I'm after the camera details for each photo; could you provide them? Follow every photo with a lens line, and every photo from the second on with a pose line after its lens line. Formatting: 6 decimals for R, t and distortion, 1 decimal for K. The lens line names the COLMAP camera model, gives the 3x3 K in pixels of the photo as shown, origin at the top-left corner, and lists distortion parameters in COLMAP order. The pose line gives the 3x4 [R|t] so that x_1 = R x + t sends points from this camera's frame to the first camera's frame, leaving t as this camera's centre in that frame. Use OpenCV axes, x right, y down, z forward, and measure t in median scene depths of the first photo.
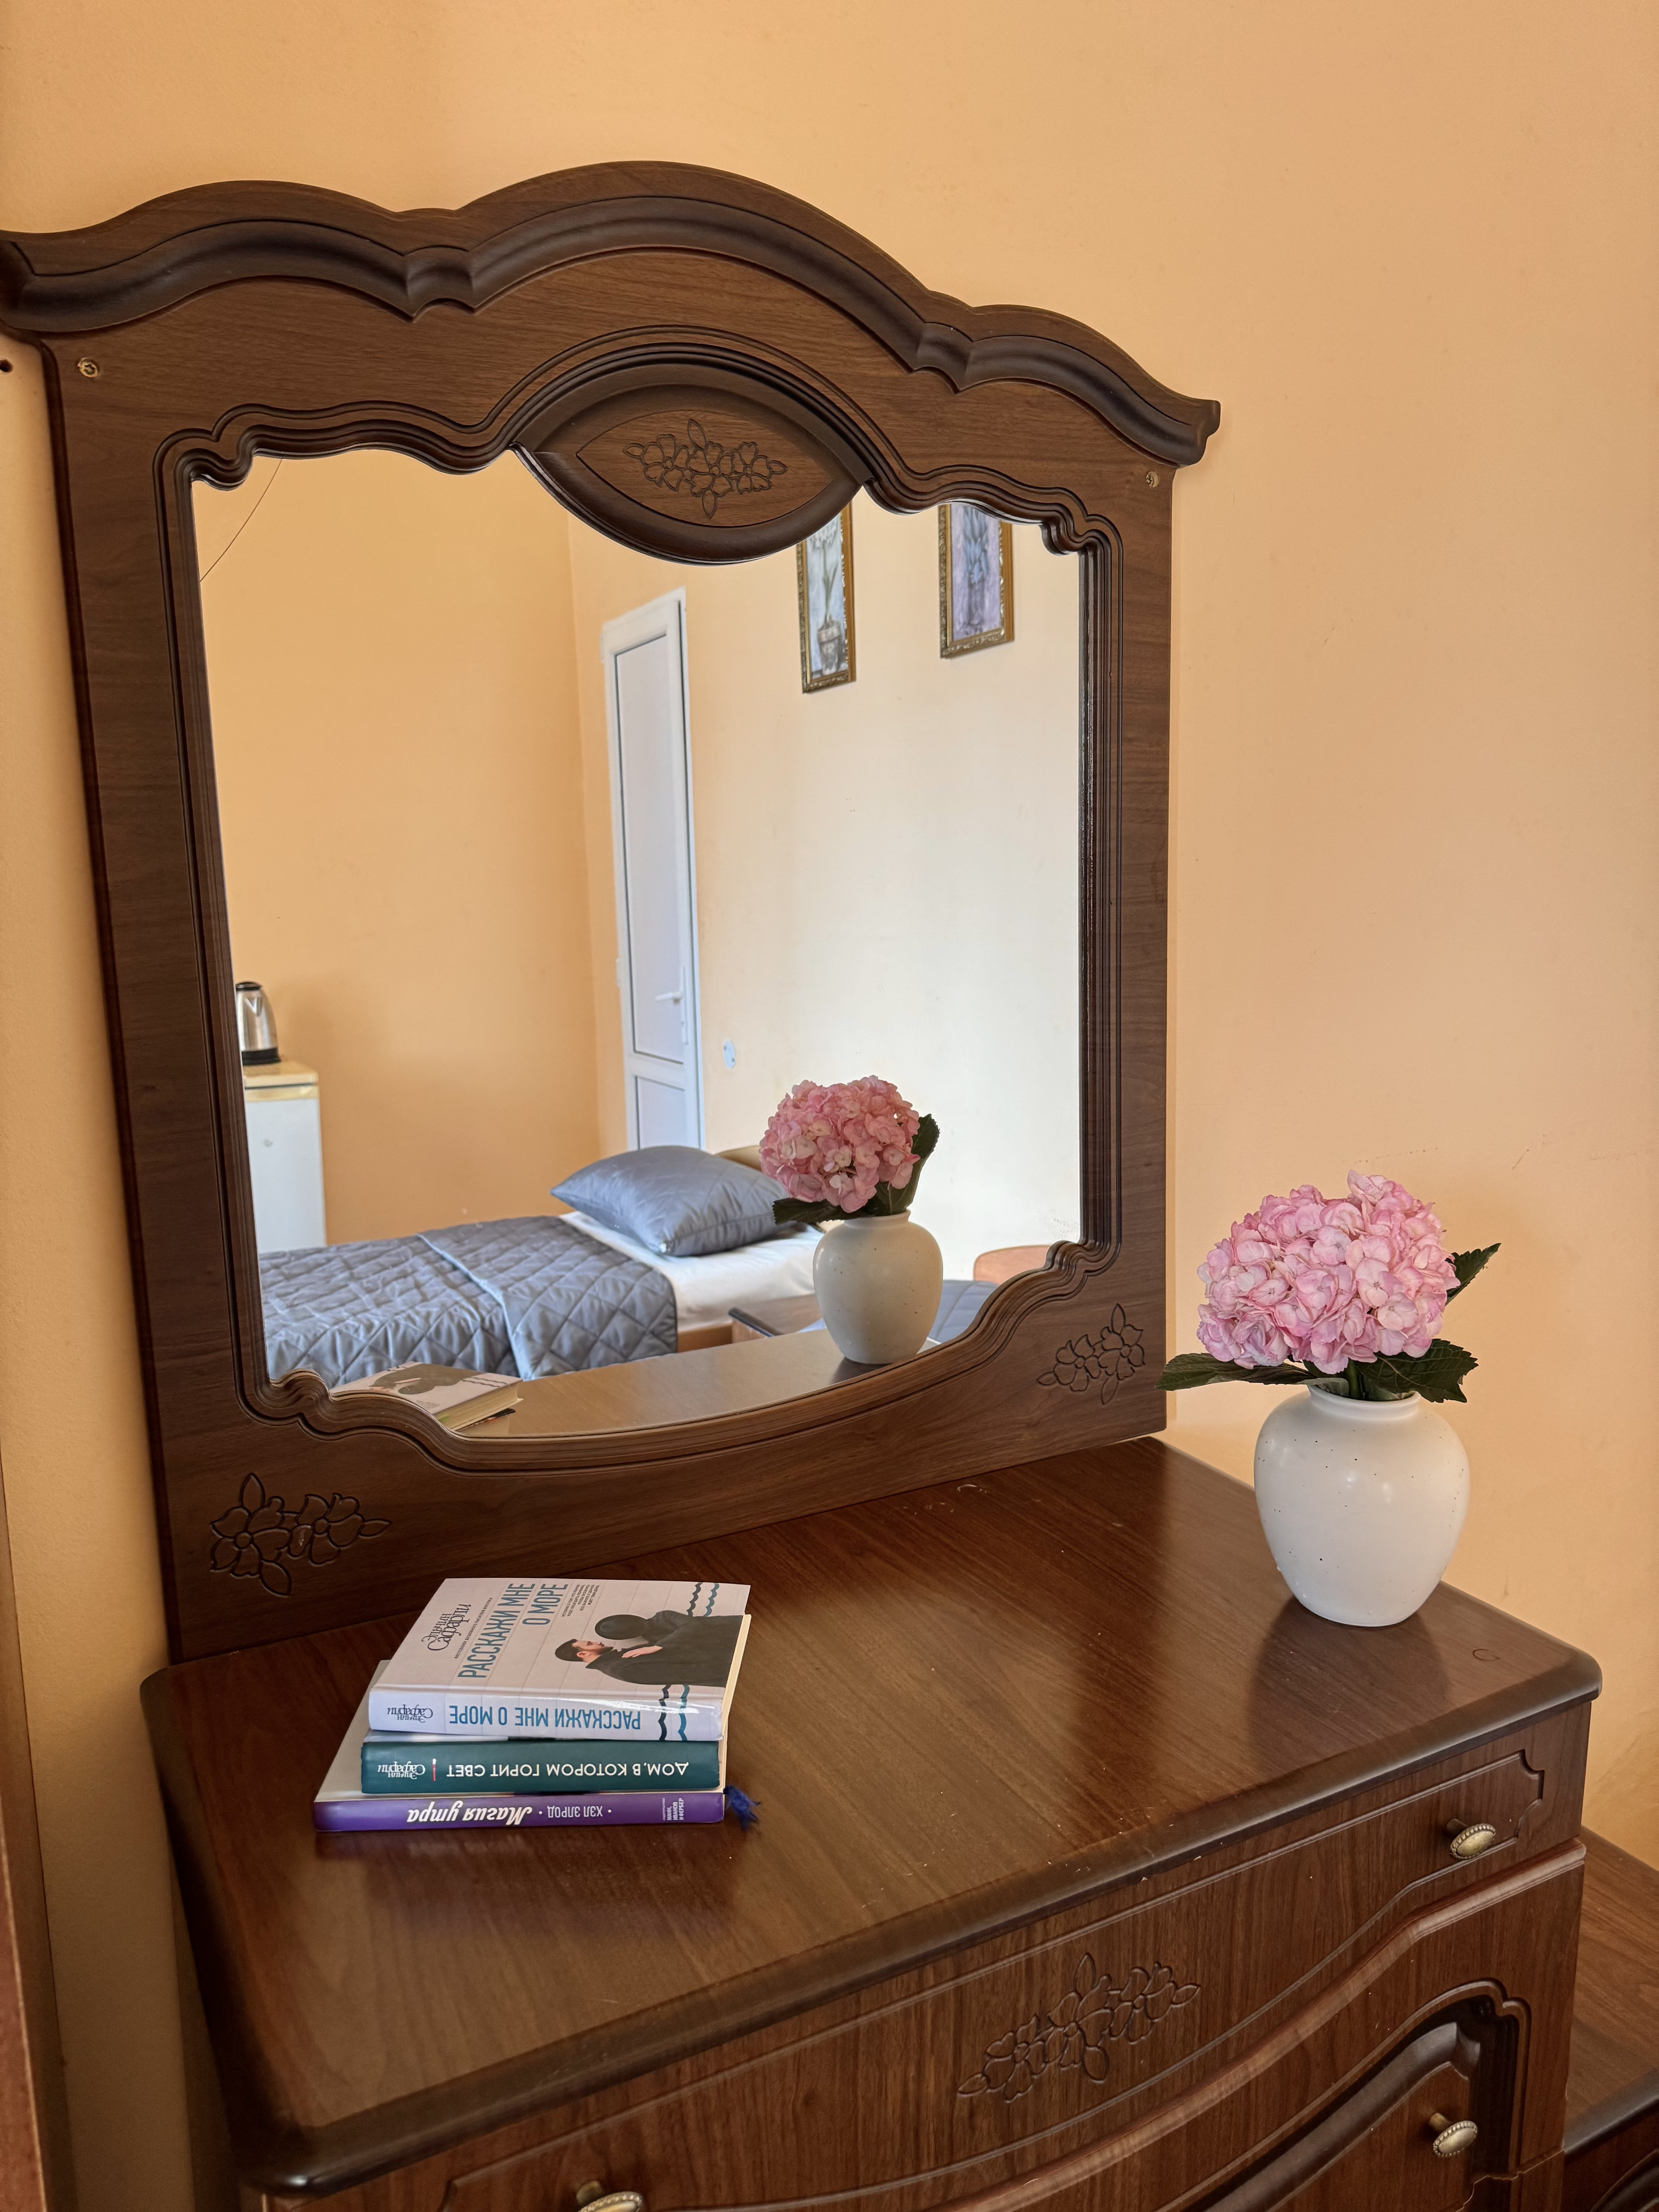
lens RADIAL K [[1558.4, 0, 833.1], [0, 1558.4, 1103.4], [0, 0, 1]] dist [0.003631, 0.000451]
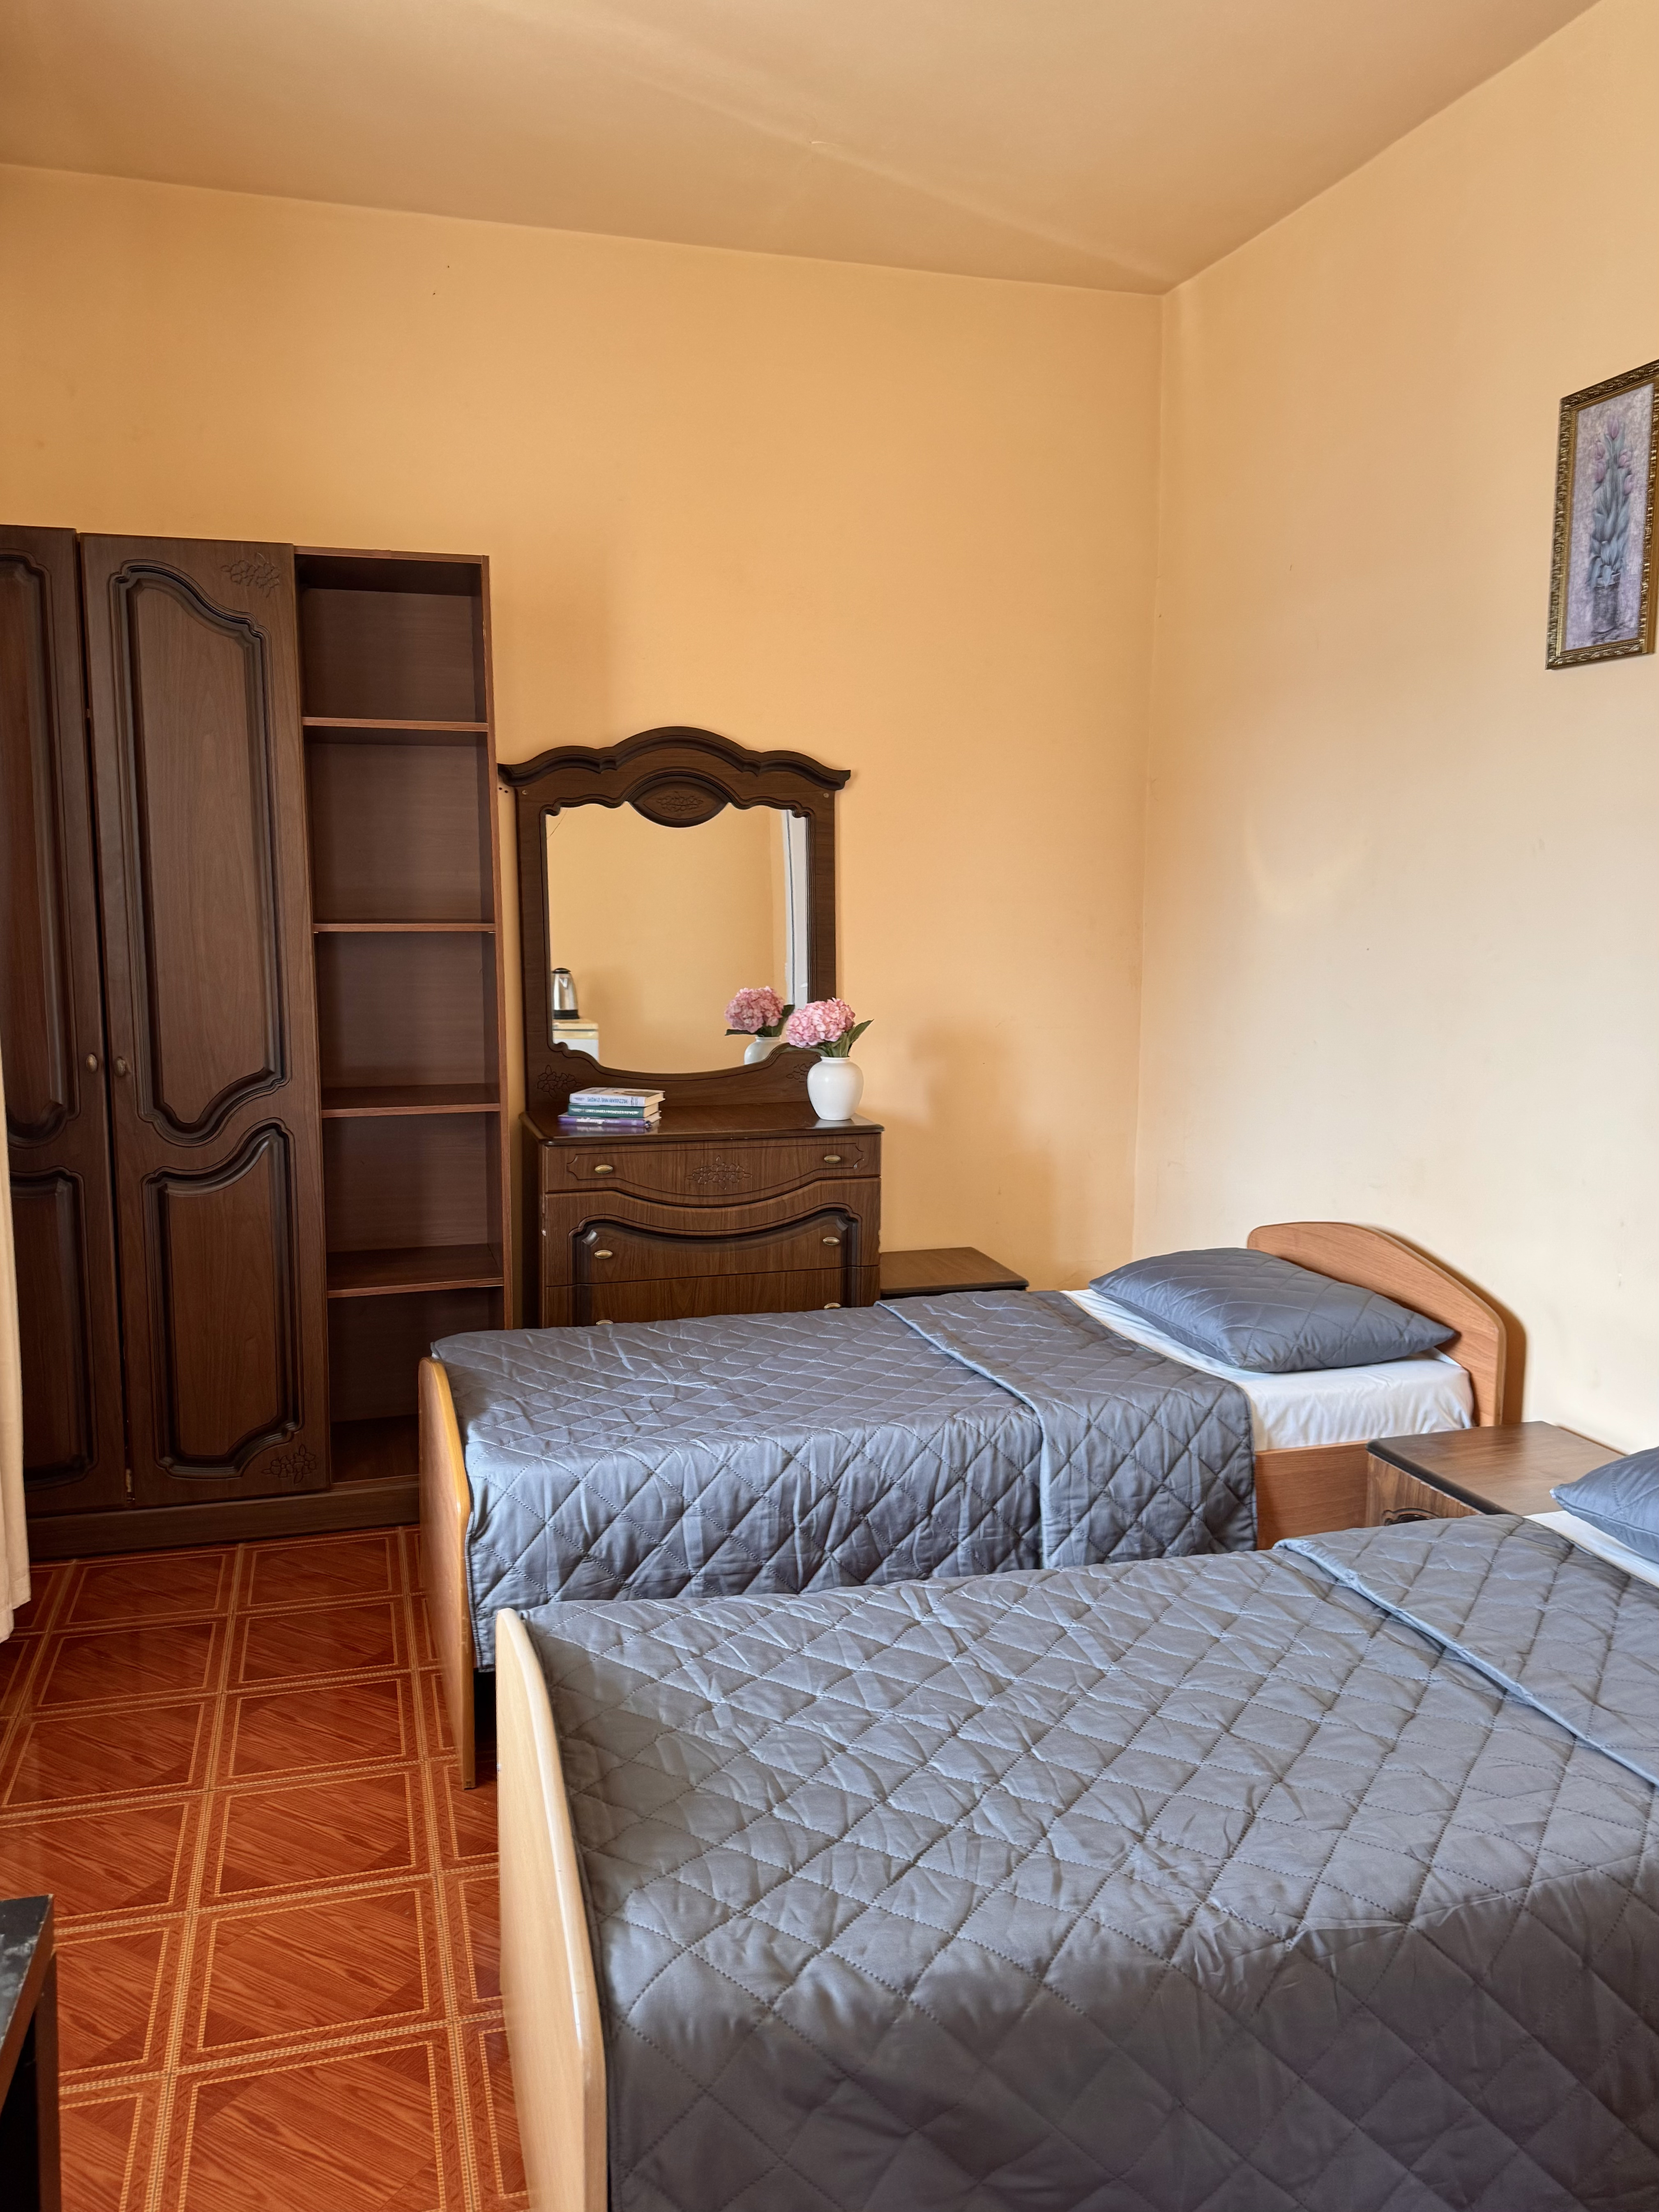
lens RADIAL K [[1558.4, 0, 824.6], [0, 1558.4, 1107.4], [0, 0, 1]] dist [0.003631, 0.000451]
pose [[0.980471, 0.042474, -0.192025, 0.866033], [-0.044485, 0.998991, -0.006172, 0.272669], [0.191569, 0.014594, 0.981371, -2.206861]]
